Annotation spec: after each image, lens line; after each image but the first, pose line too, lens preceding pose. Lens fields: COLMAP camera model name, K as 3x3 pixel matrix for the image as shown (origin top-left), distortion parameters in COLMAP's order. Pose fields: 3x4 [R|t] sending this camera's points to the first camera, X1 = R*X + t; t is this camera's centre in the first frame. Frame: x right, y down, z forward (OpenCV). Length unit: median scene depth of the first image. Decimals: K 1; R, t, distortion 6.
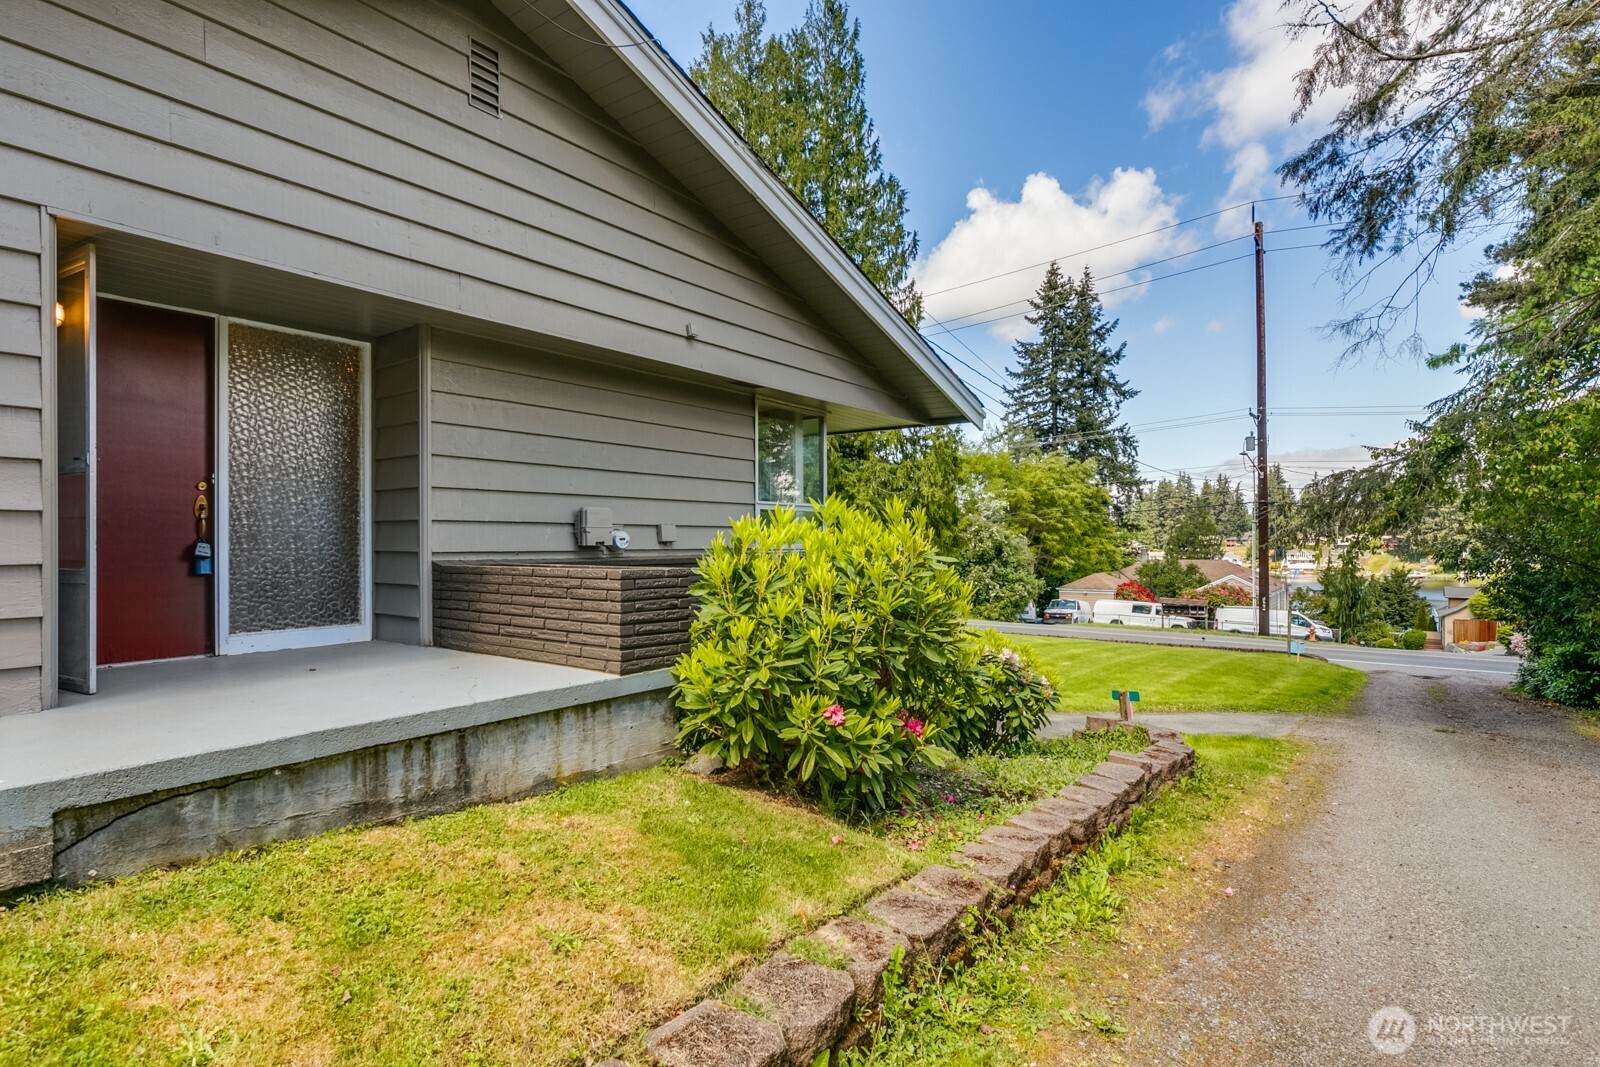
lens RADIAL K [[810.8, 0, 785.8], [0, 810.8, 547.5], [0, 0, 1]] dist [0.007083, 0.000801]
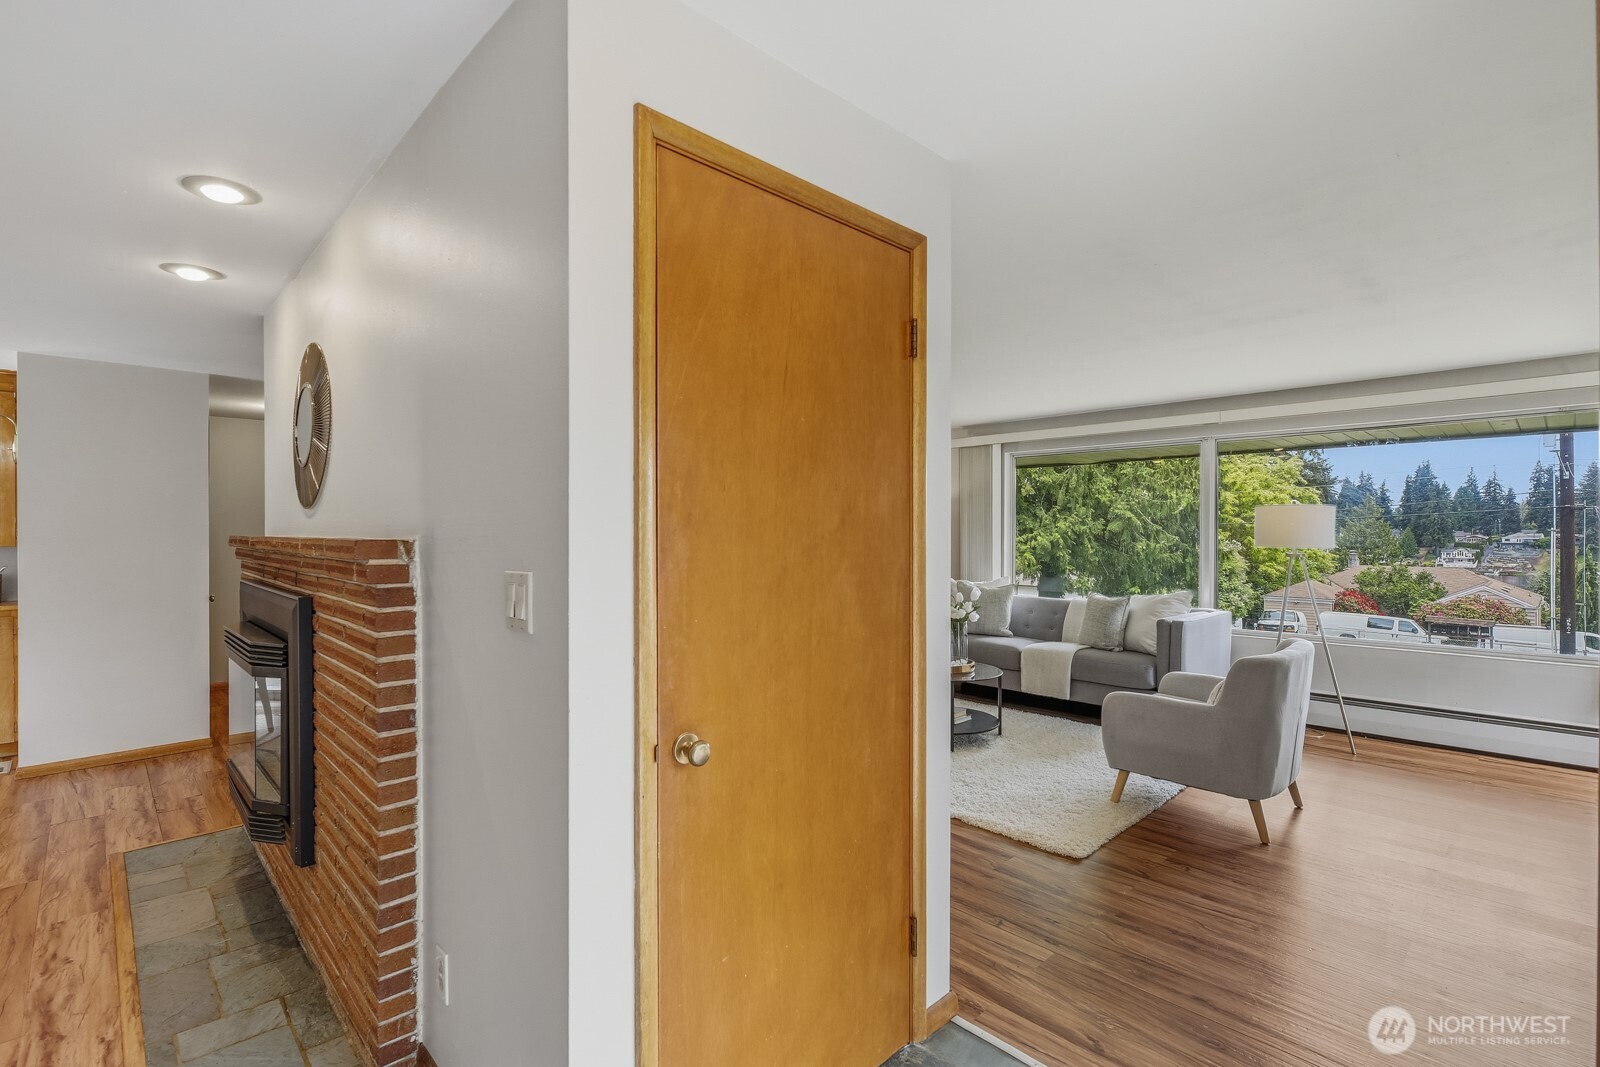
lens RADIAL K [[735.8, 0, 788.9], [0, 735.8, 537.6], [0, 0, 1]] dist [-0.000804, -0.000124]
pose [[0.985599, 0.006476, -0.168976, -0.110344], [-0.007281, 0.999965, -0.004145, -0.018354], [0.168943, 0.005316, 0.985611, 0.125901]]
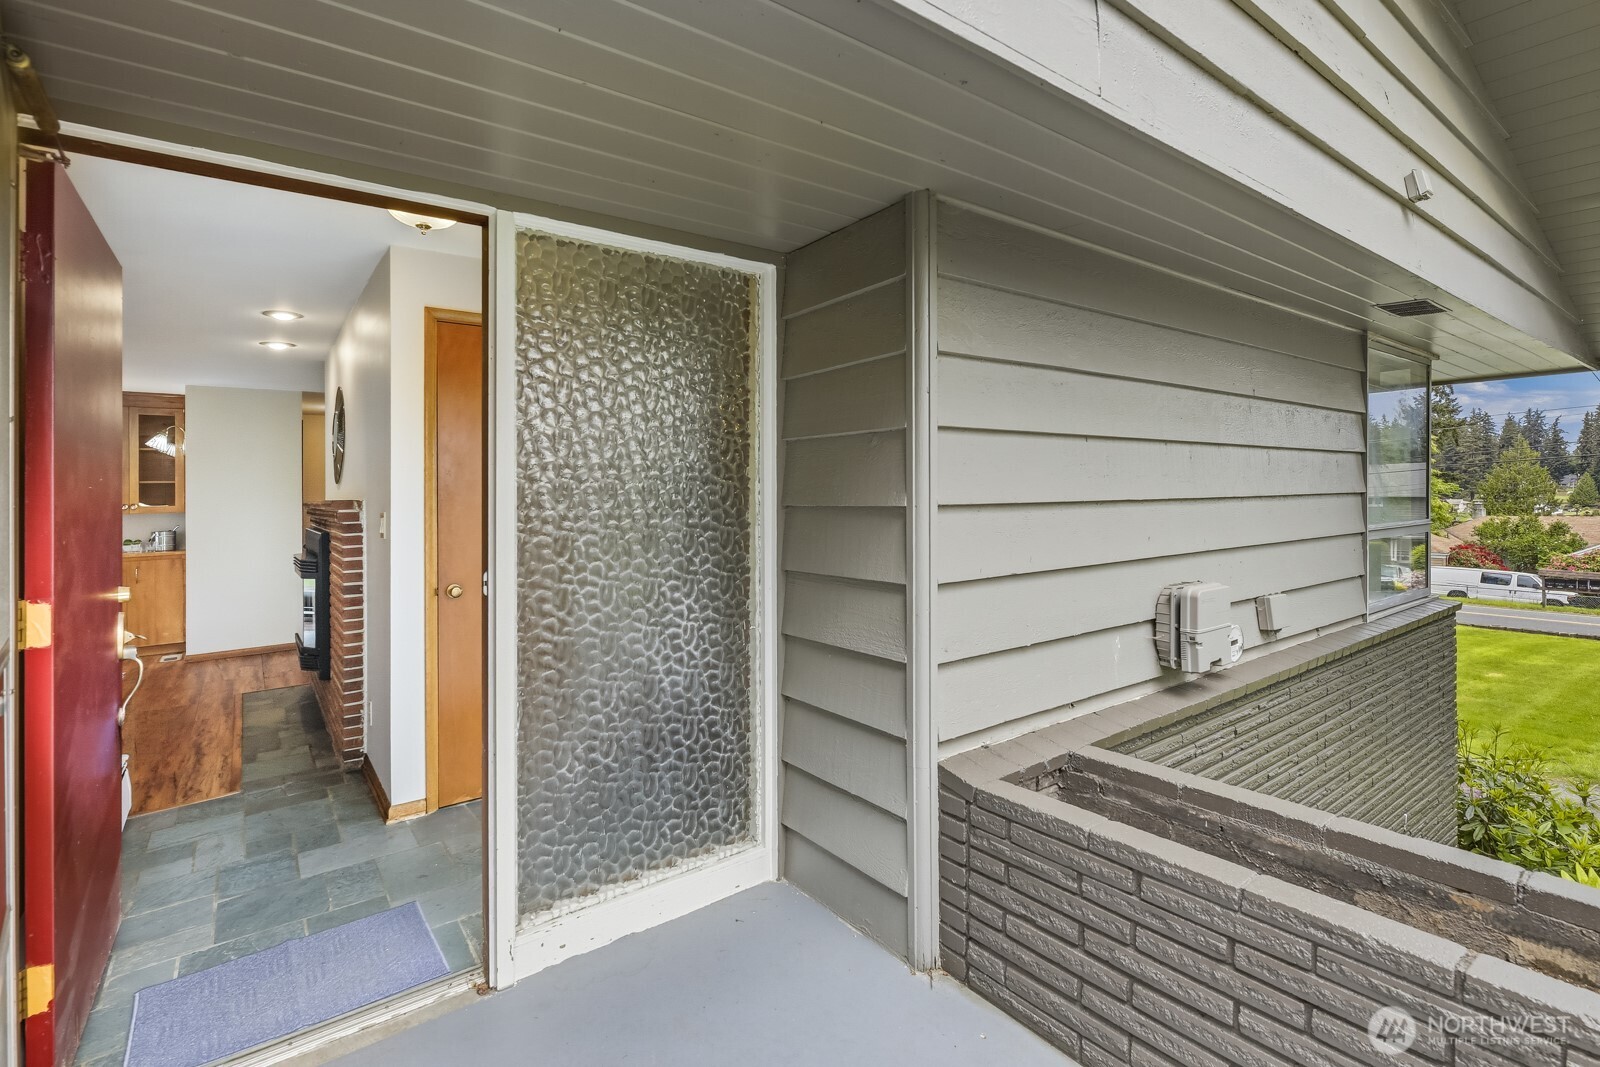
lens RADIAL K [[735.8, 0, 767.6], [0, 735.8, 480.4], [0, 0, 1]] dist [-0.000804, -0.000124]
pose [[0.952682, -0.016911, -0.303497, -0.060247], [0.009177, 0.999596, -0.026890, -0.017674], [0.303830, 0.022833, 0.952453, 0.091852]]
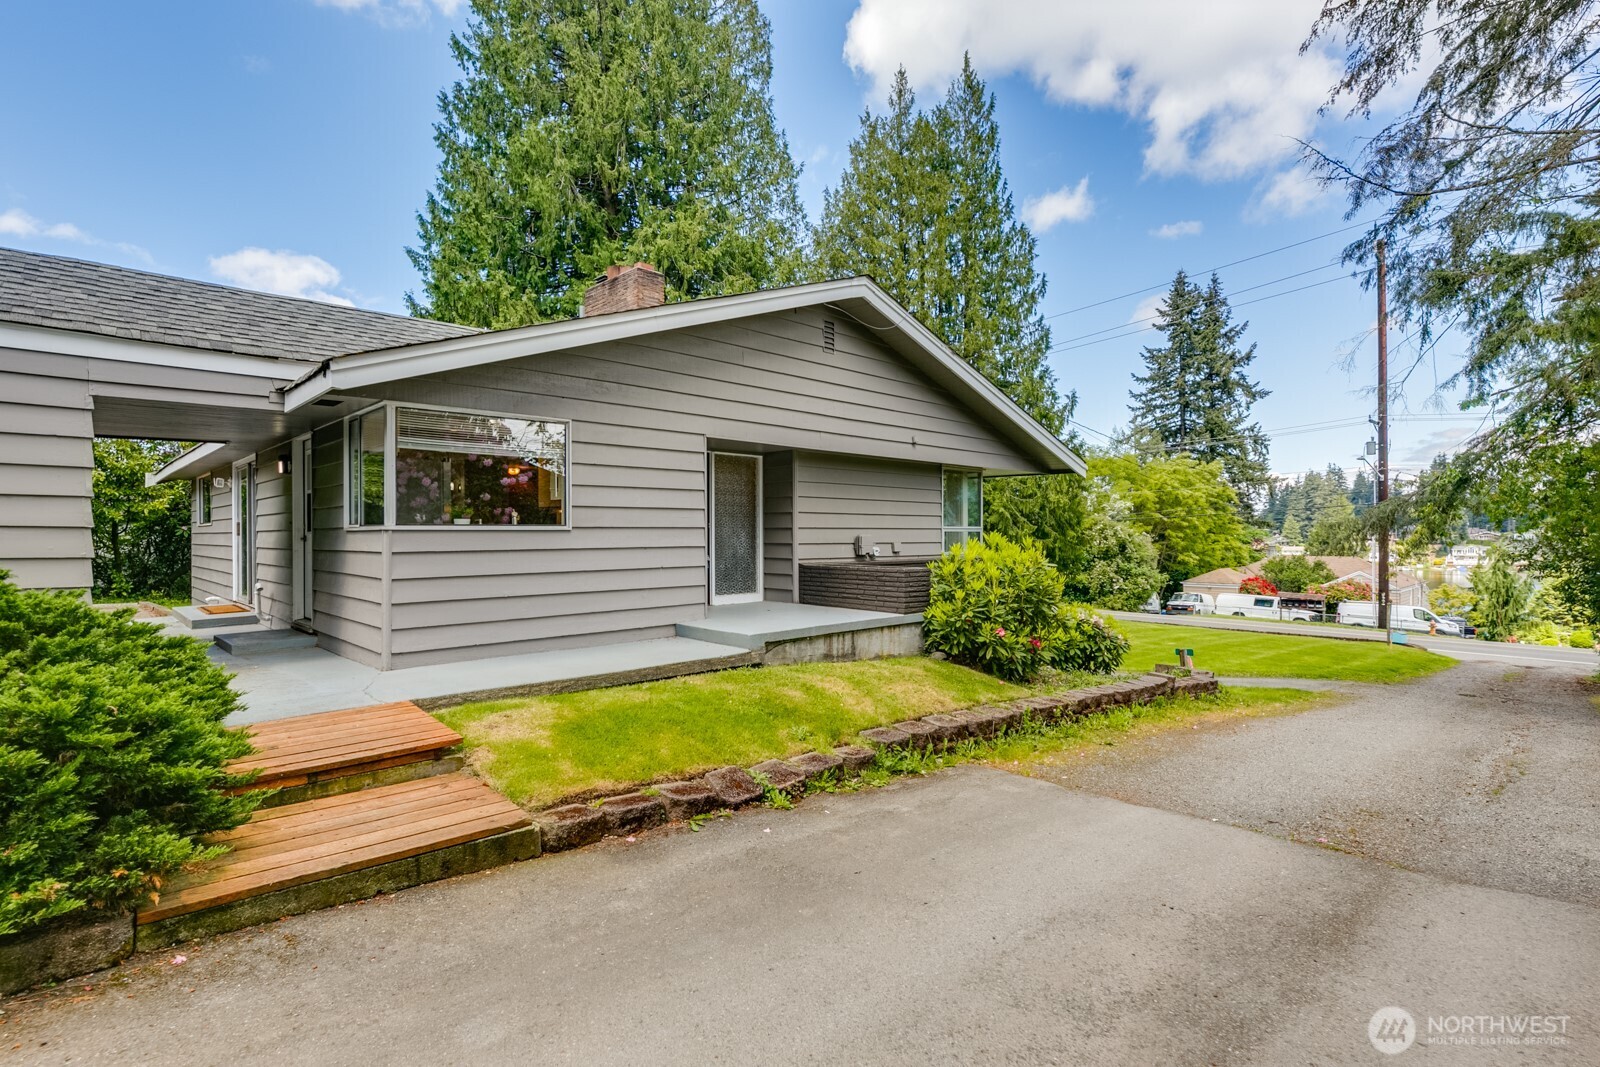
lens RADIAL K [[771.9, 0, 799.0], [0, 771.9, 537.9], [0, 0, 1]] dist [0.005616, 0.000551]
pose [[0.988809, 0.003297, -0.149153, -0.020626], [-0.003742, 0.999989, -0.002704, -0.006347], [0.149142, 0.003232, 0.988811, -0.145046]]
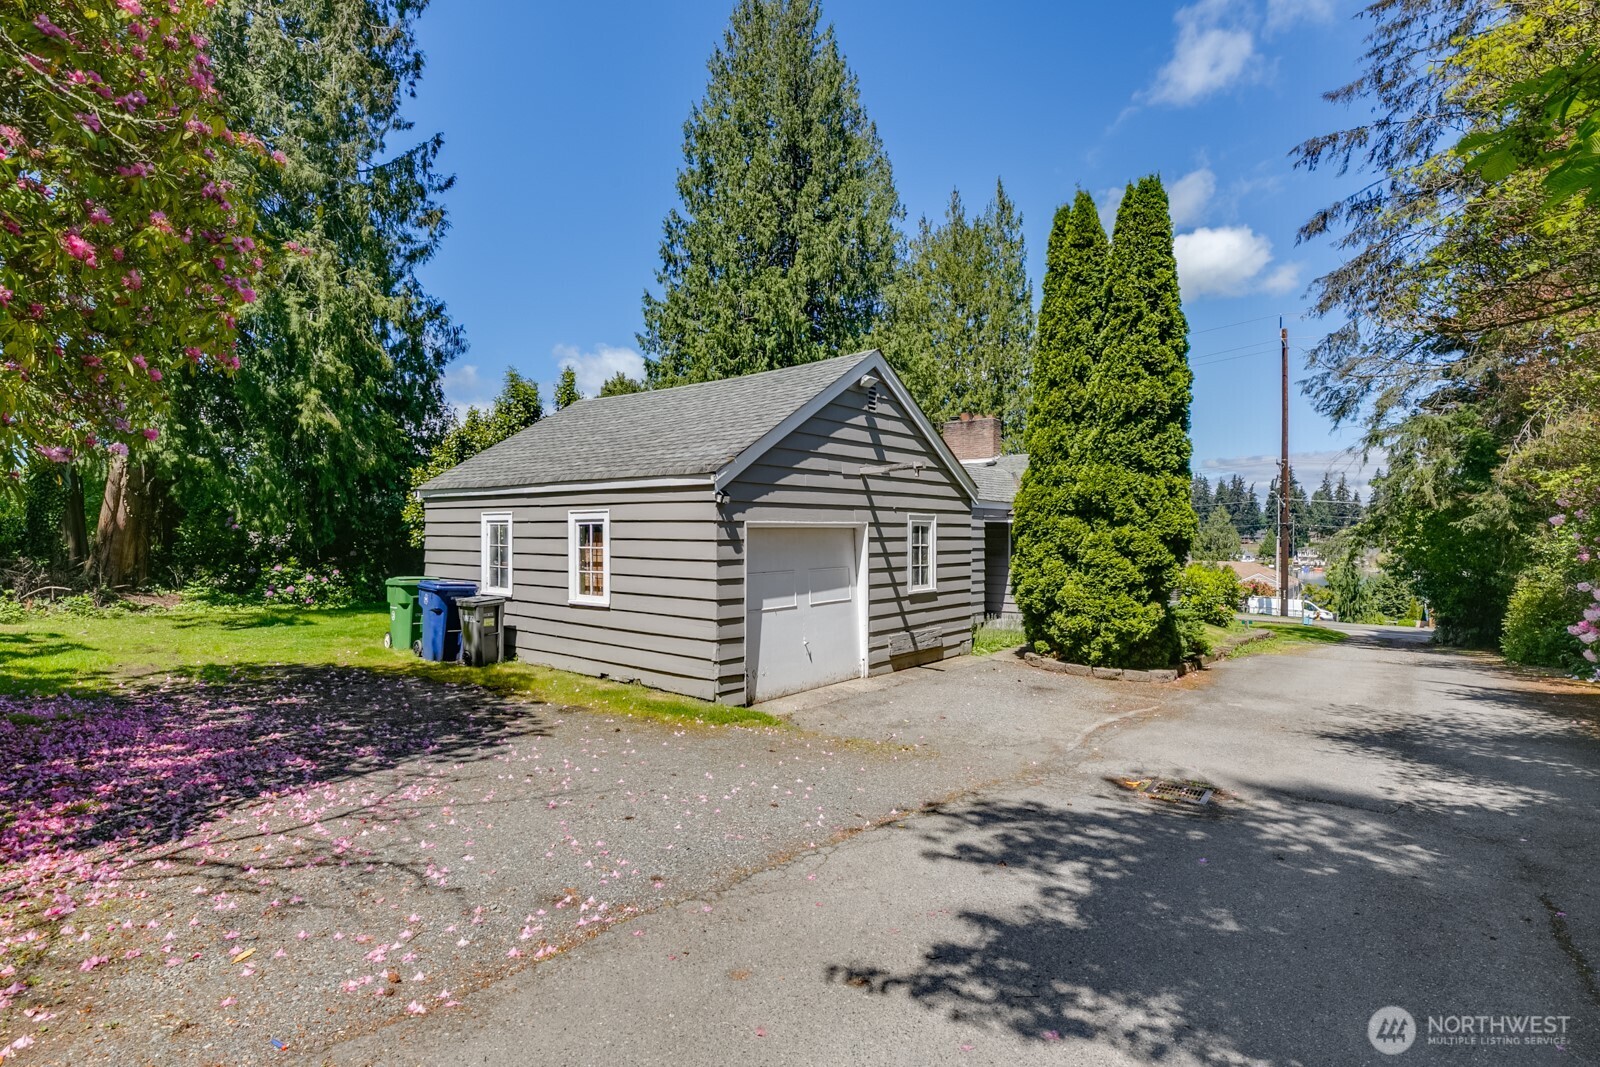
lens RADIAL K [[771.9, 0, 810.3], [0, 771.9, 543.0], [0, 0, 1]] dist [0.005616, 0.000551]
pose [[0.999934, 0.006064, -0.009795, -0.300921], [-0.006051, 0.999981, 0.001322, -0.024418], [0.009803, -0.001263, 0.999951, -0.477040]]
